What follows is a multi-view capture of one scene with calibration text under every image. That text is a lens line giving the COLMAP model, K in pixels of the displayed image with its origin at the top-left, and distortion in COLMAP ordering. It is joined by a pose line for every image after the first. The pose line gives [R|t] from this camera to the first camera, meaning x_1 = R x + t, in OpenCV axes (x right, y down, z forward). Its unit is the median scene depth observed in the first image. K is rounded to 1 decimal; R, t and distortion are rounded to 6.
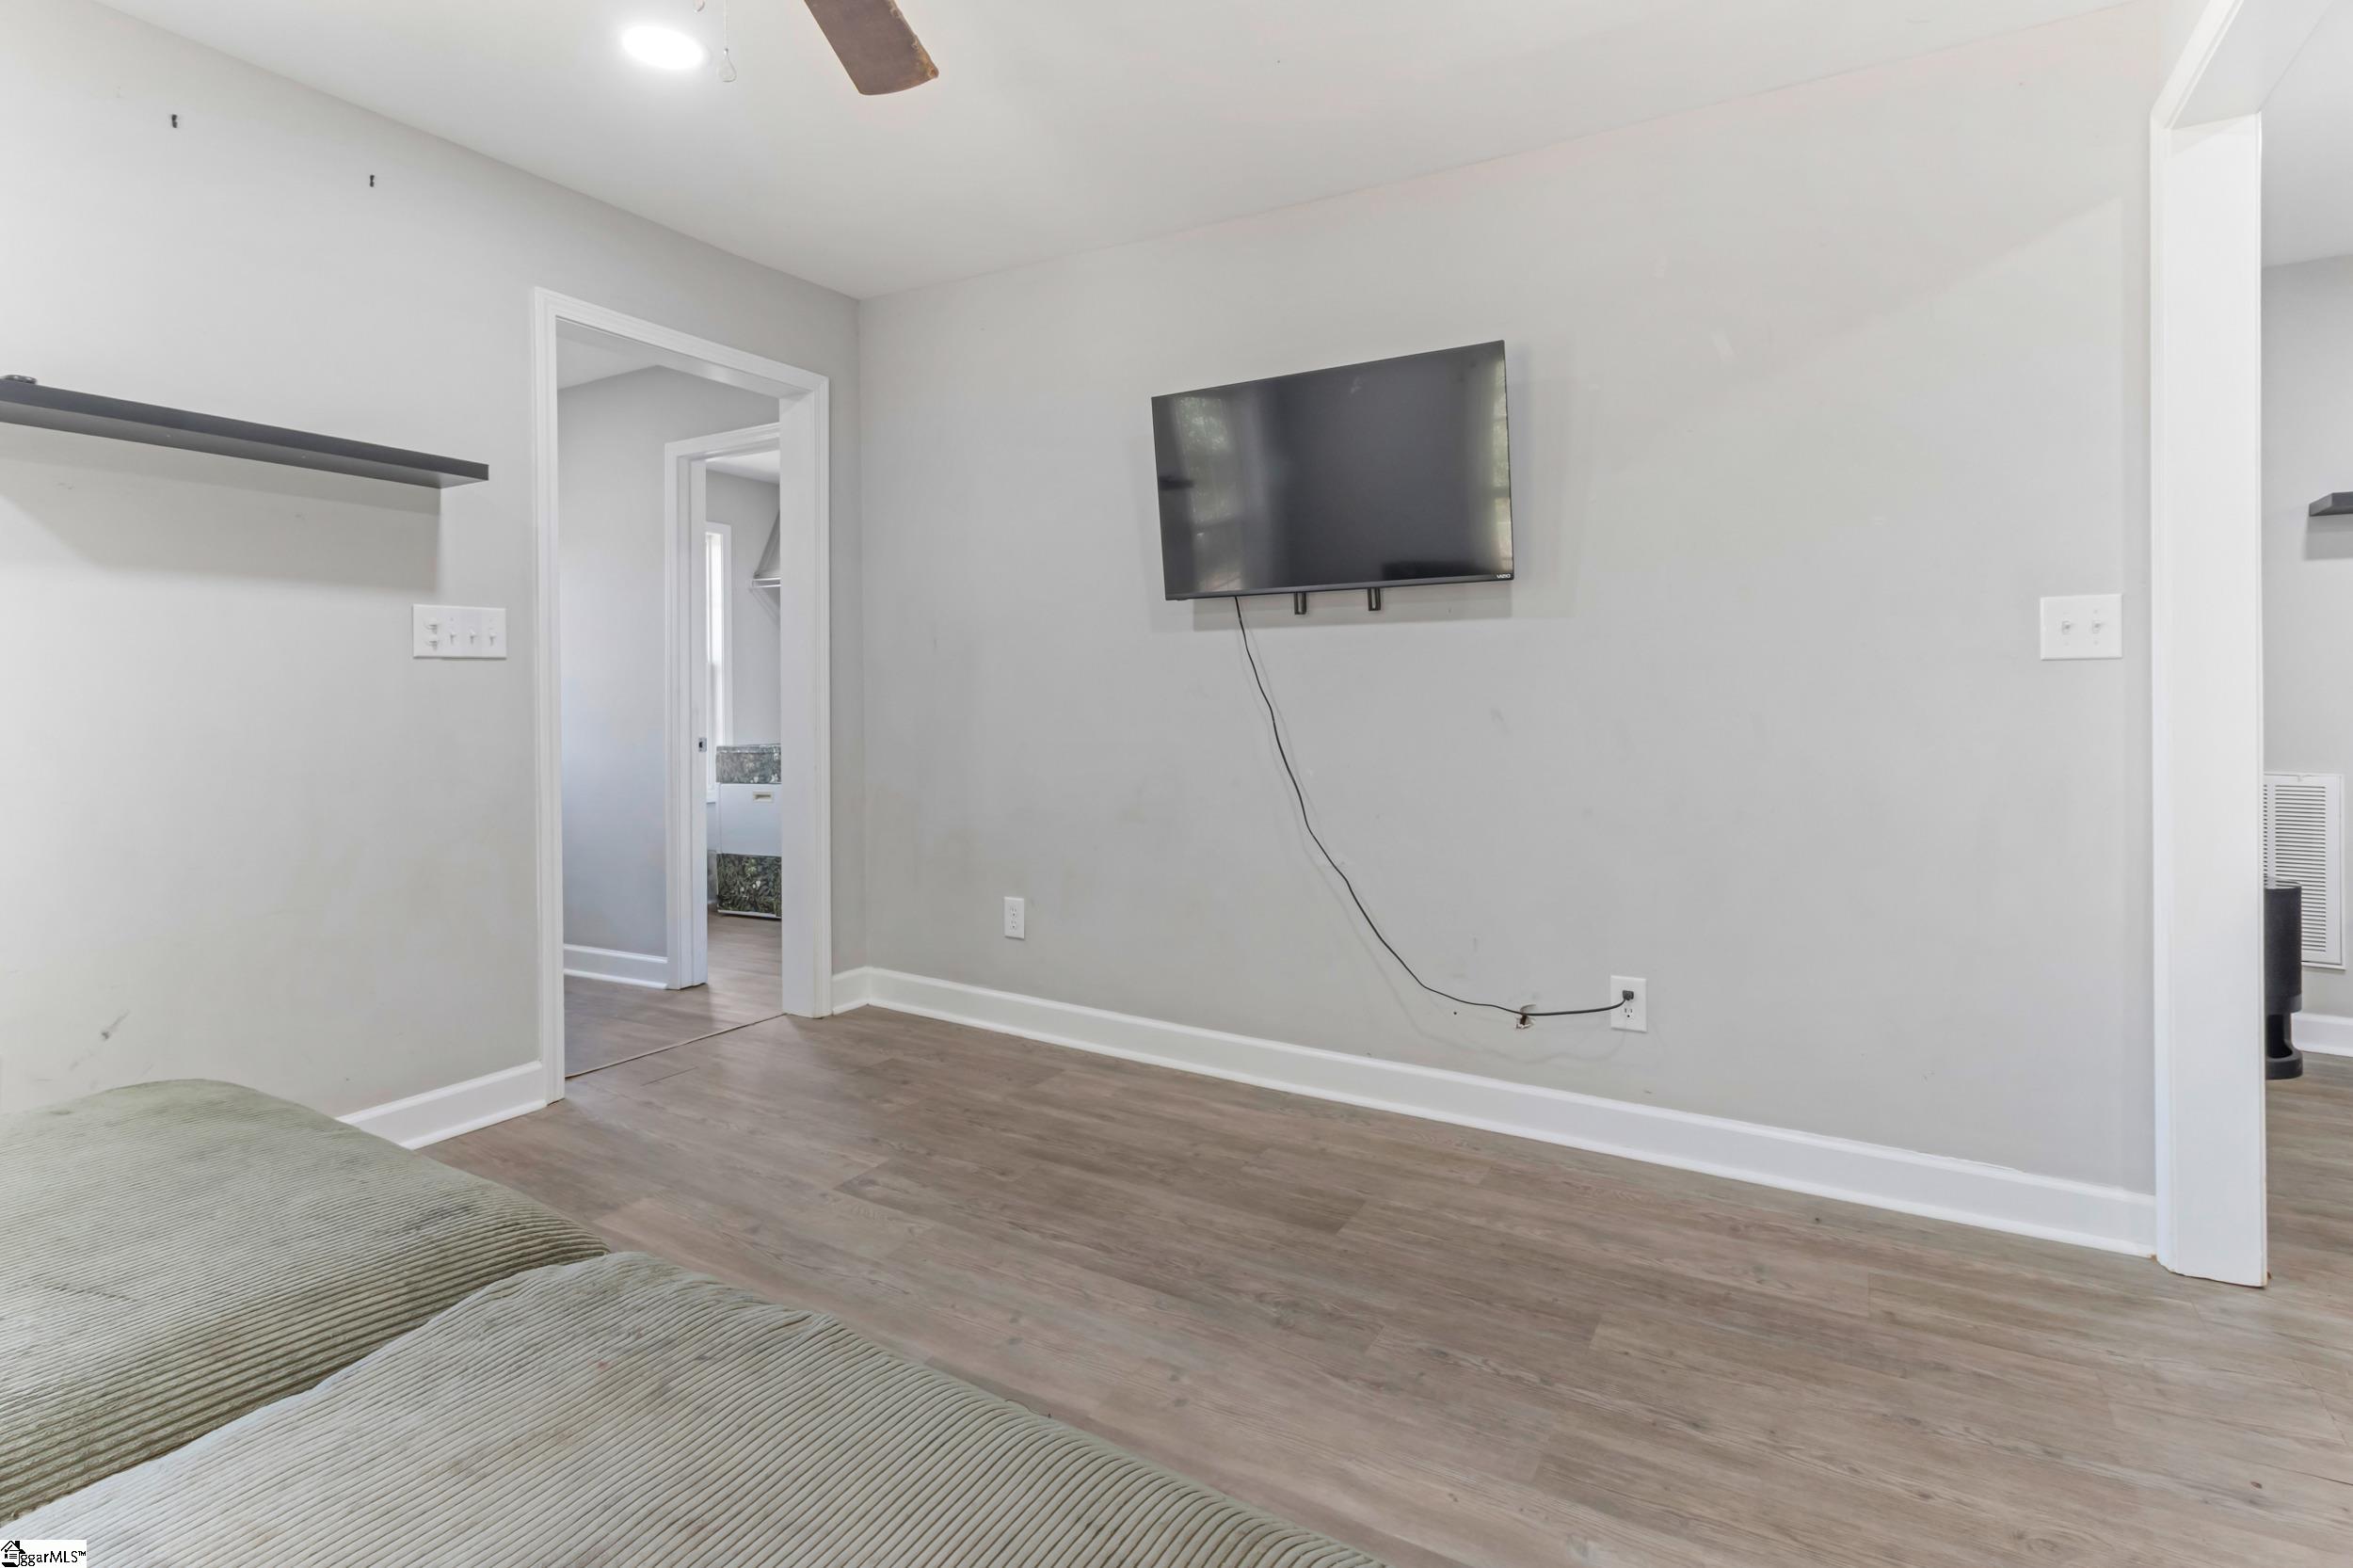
lens RADIAL K [[1138.5, 0, 1195.4], [0, 1138.5, 702.1], [0, 0, 1]] dist [0.009748, 0.000301]
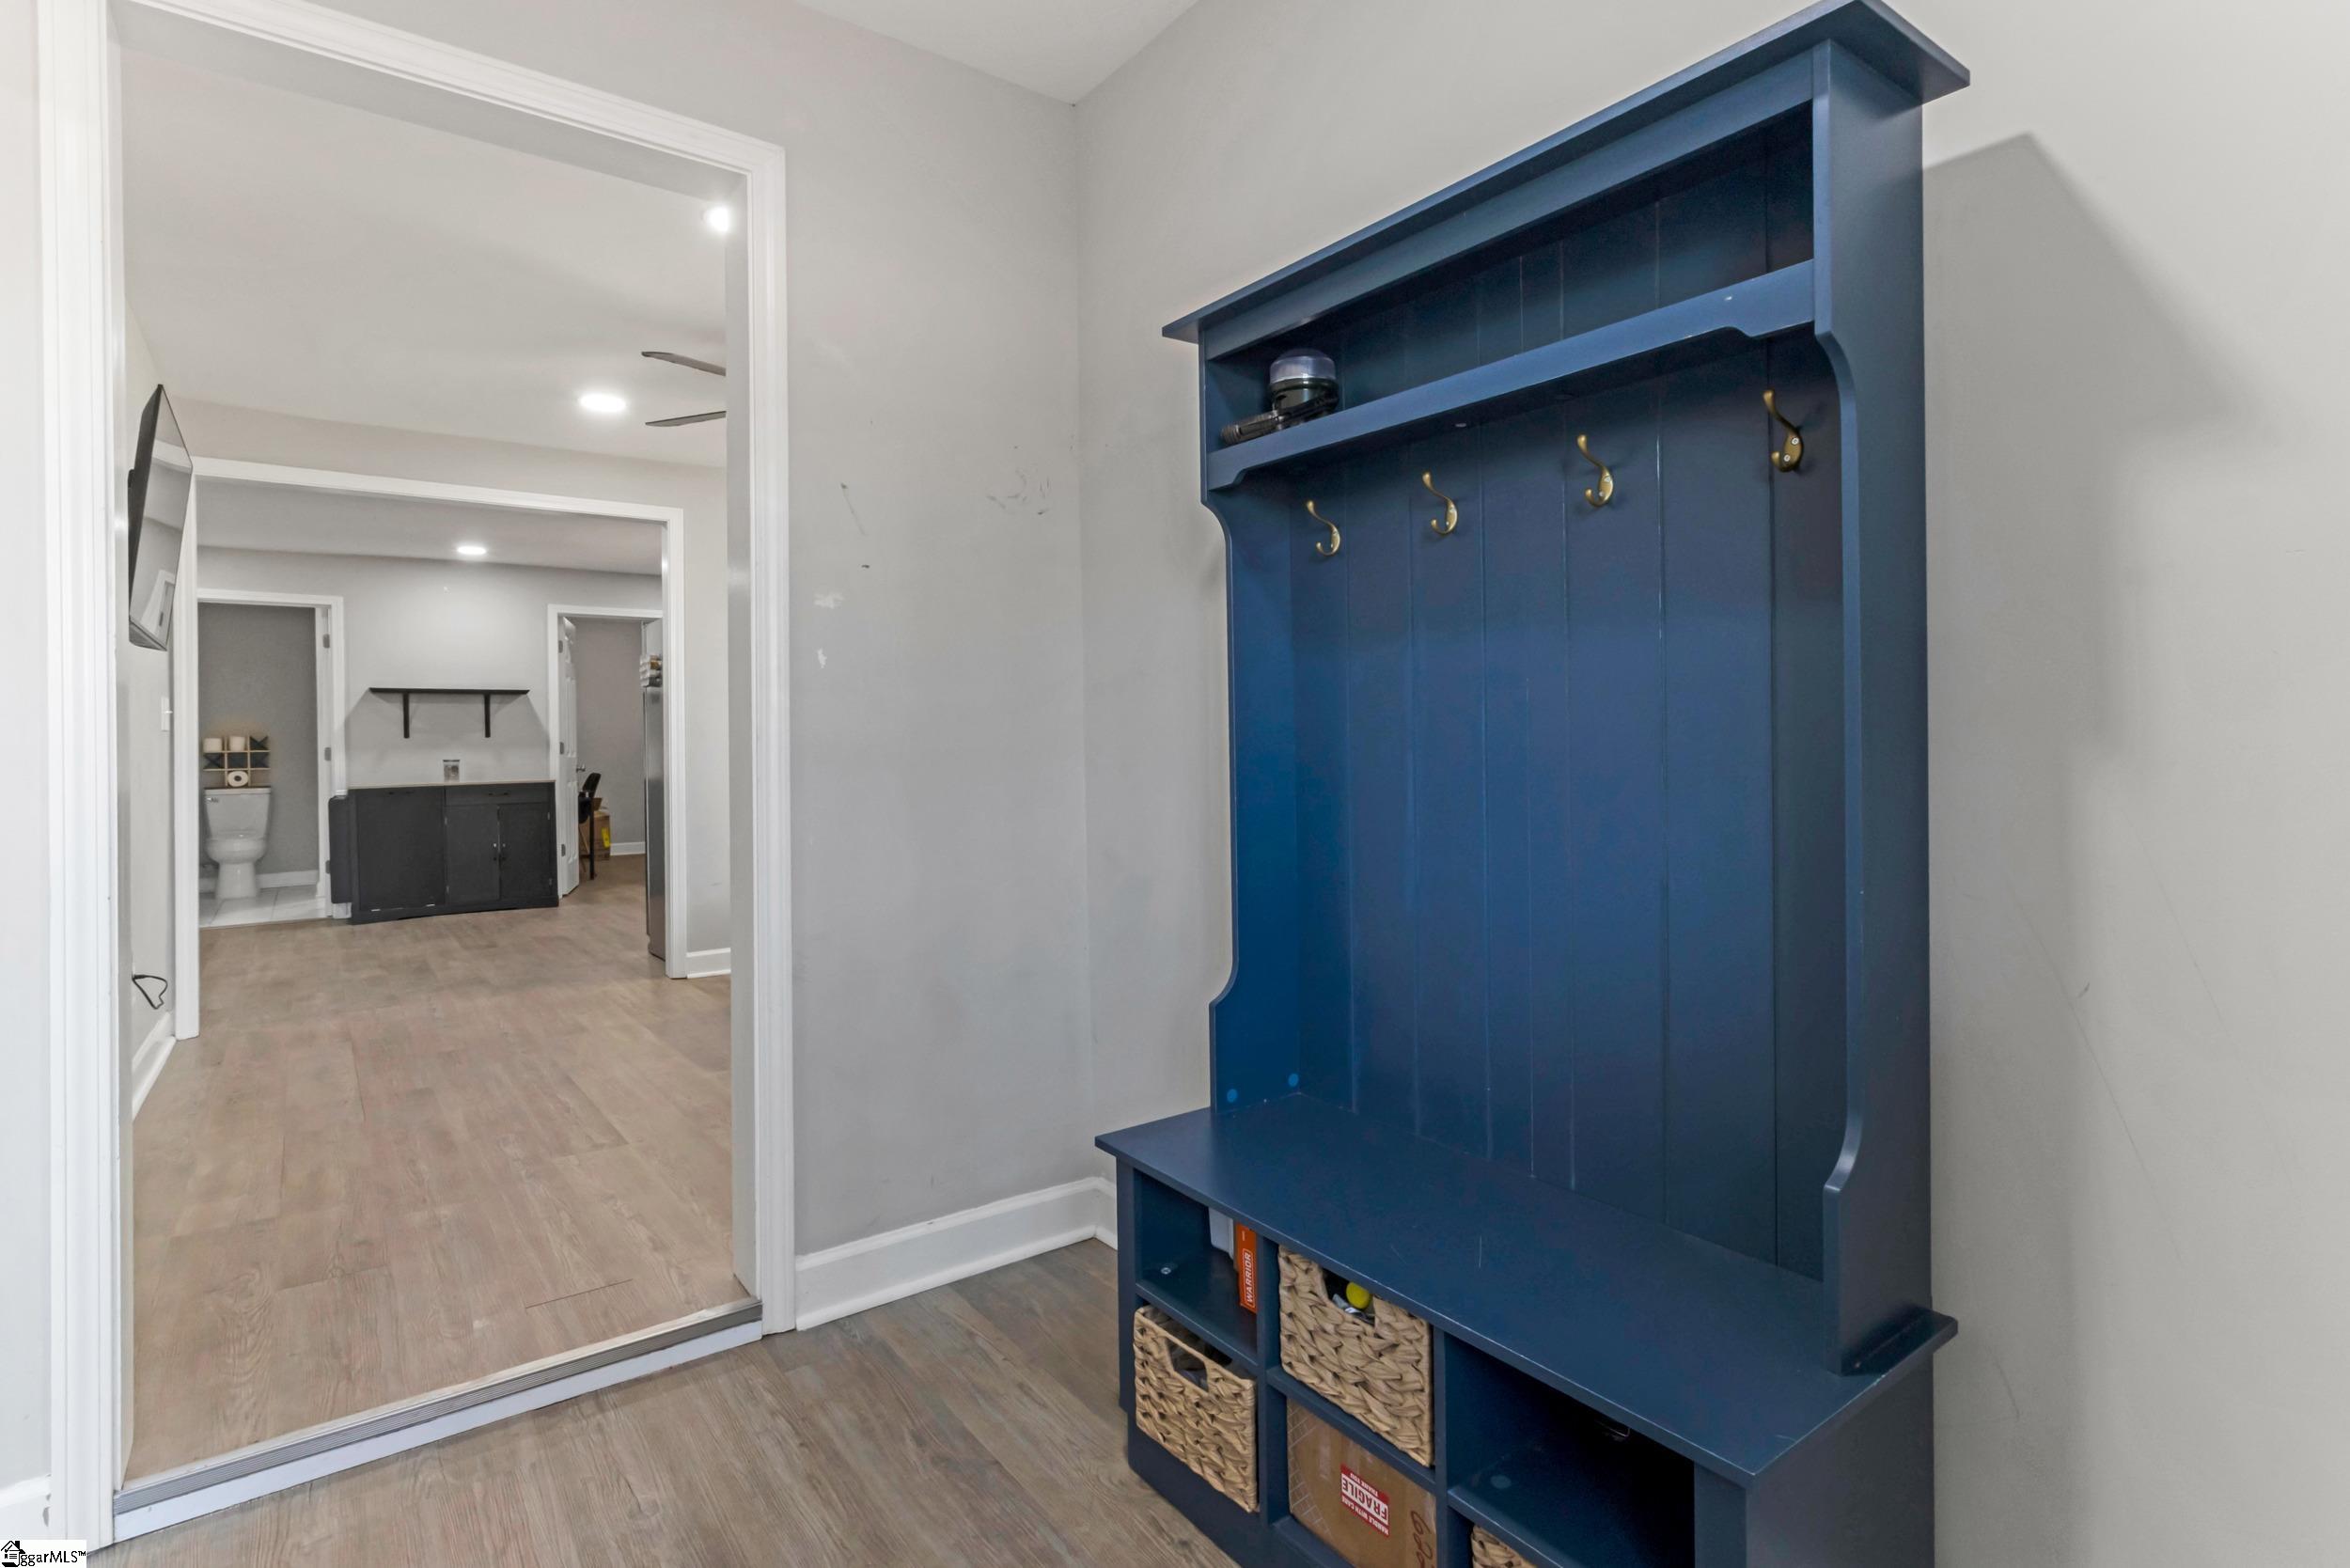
lens RADIAL K [[1137.1, 0, 1168.0], [0, 1137.1, 765.1], [0, 0, 1]] dist [0.009748, 0.000301]
pose [[-0.919496, 0.014553, 0.392829, -1.374197], [0.019430, 0.999776, 0.008441, 0.035789], [-0.392618, 0.015394, -0.919573, 1.963580]]
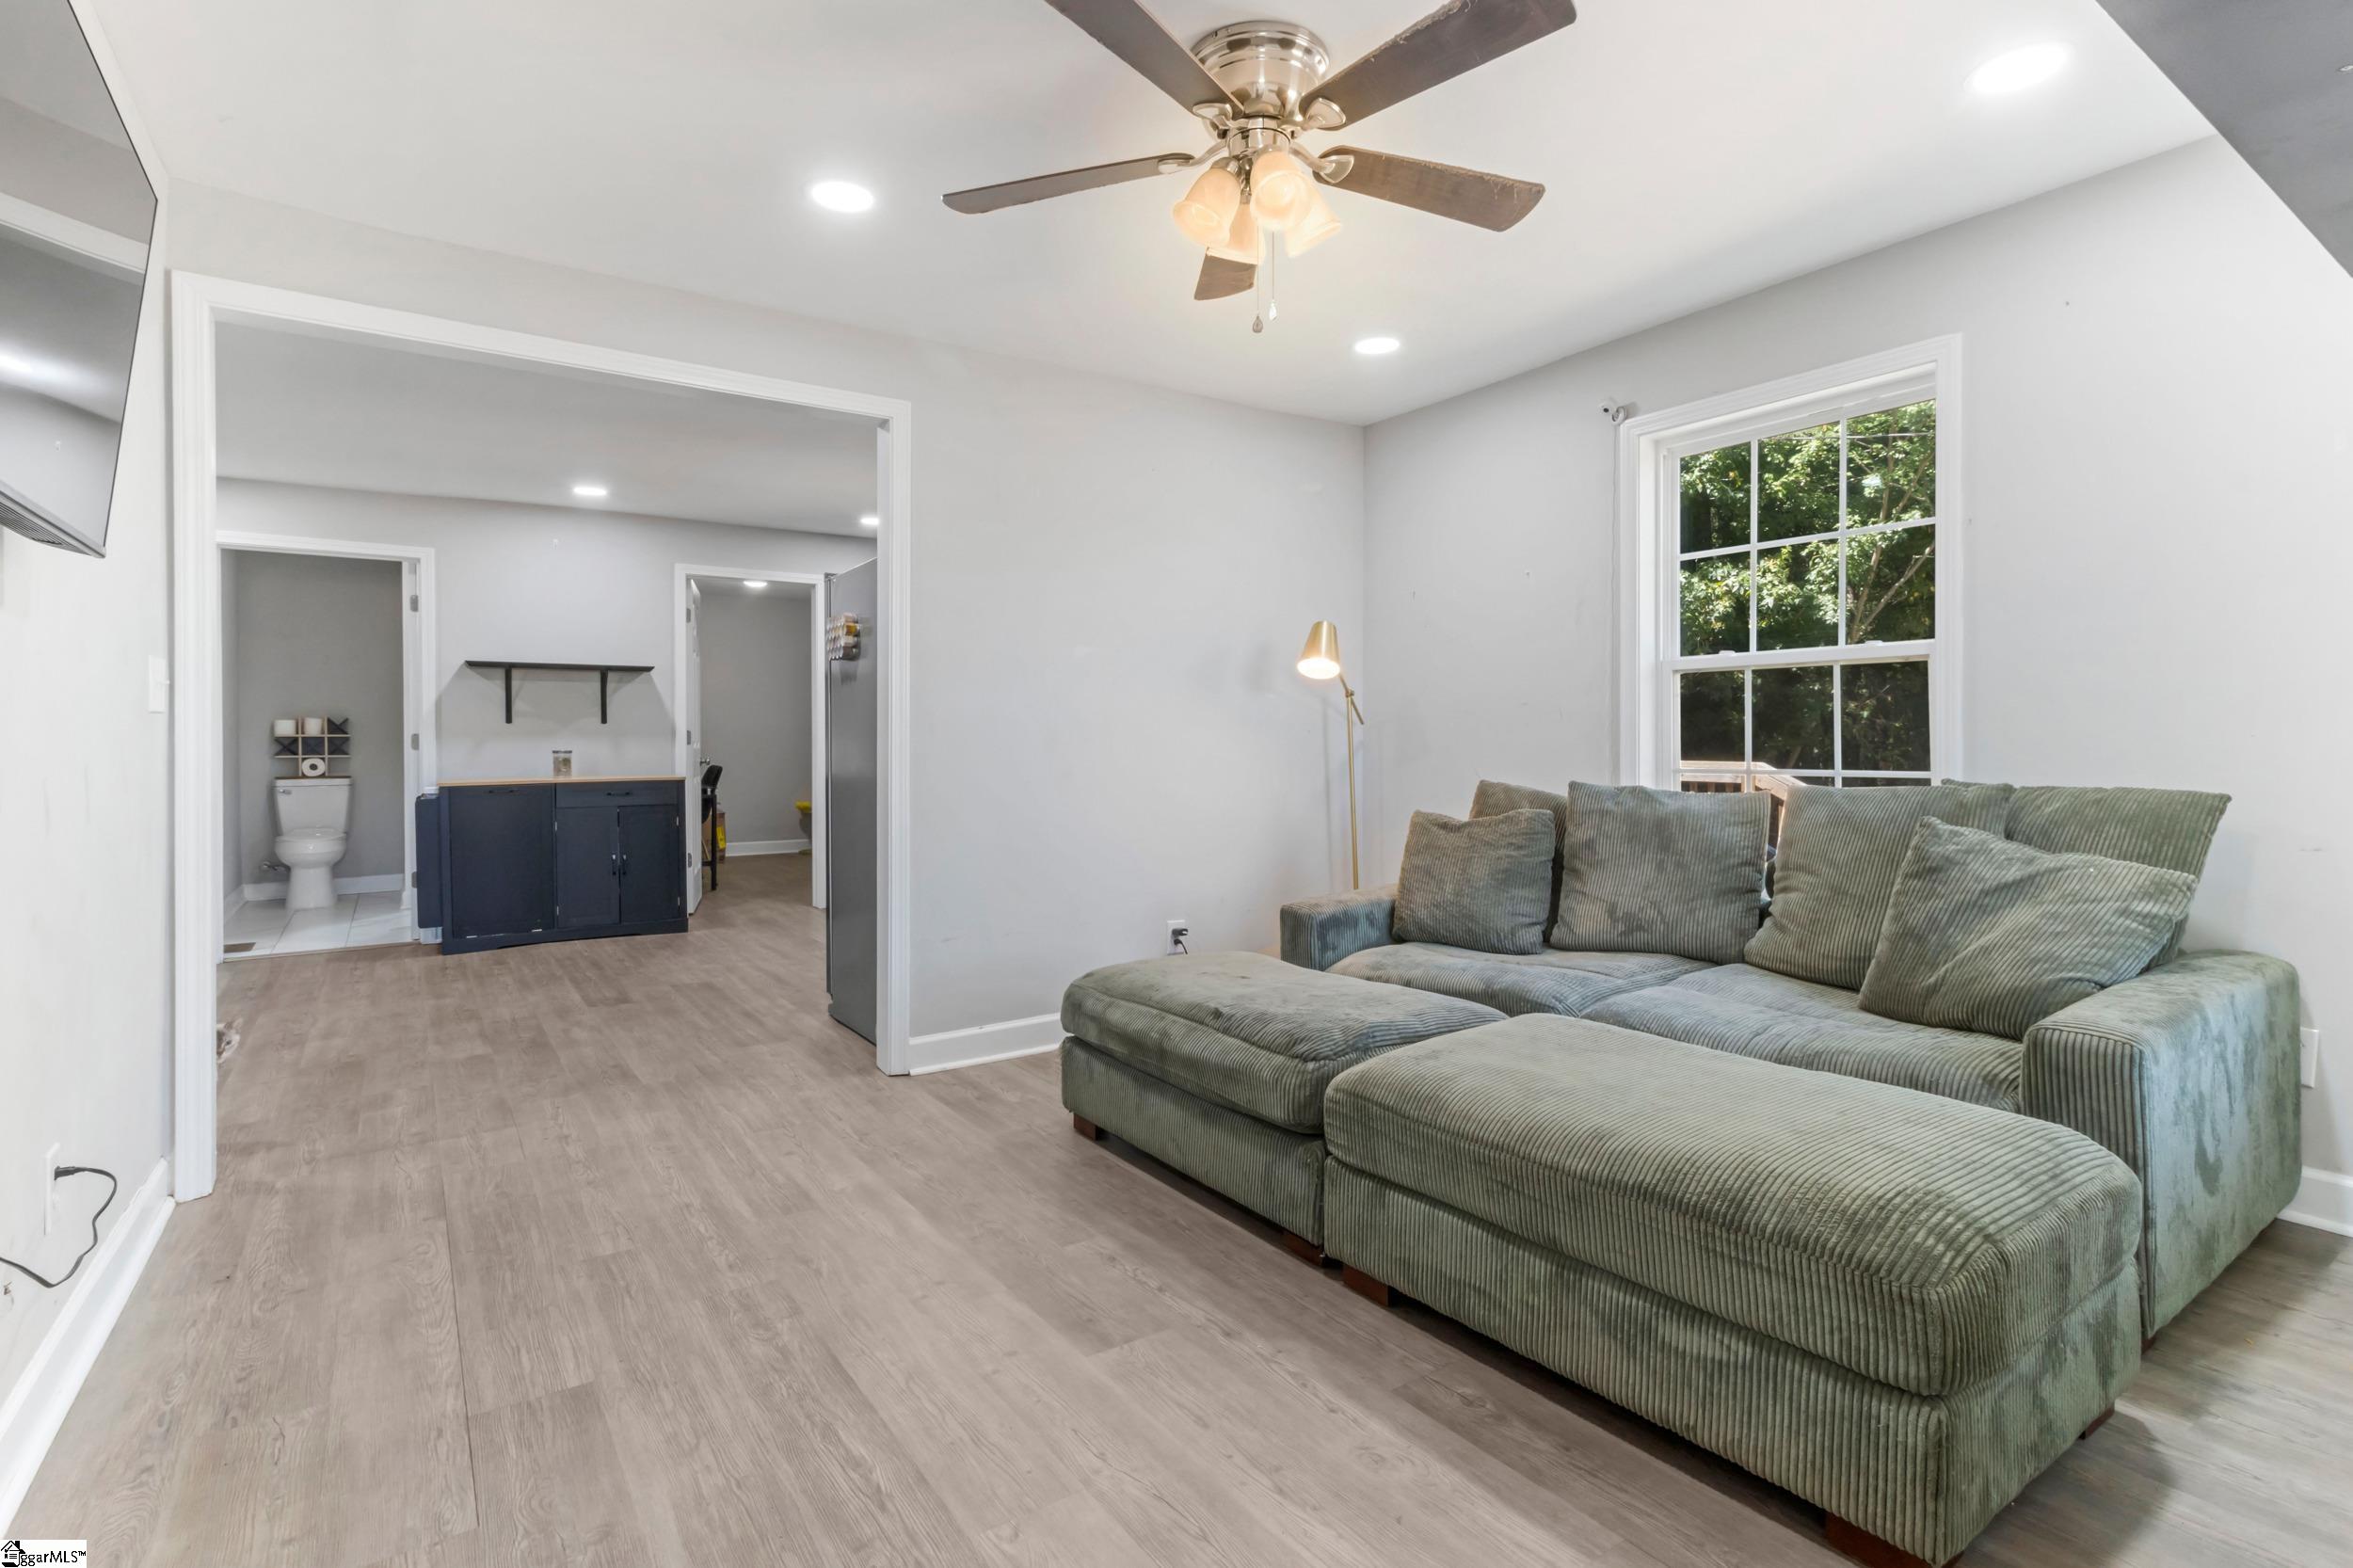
lens RADIAL K [[1138.5, 0, 1188.2], [0, 1138.5, 768.5], [0, 0, 1]] dist [0.009748, 0.000301]
pose [[-0.903047, -0.003277, 0.429530, -0.608141], [0.005213, 0.999814, 0.018588, 0.005549], [-0.429510, 0.019025, -0.902861, 1.507503]]
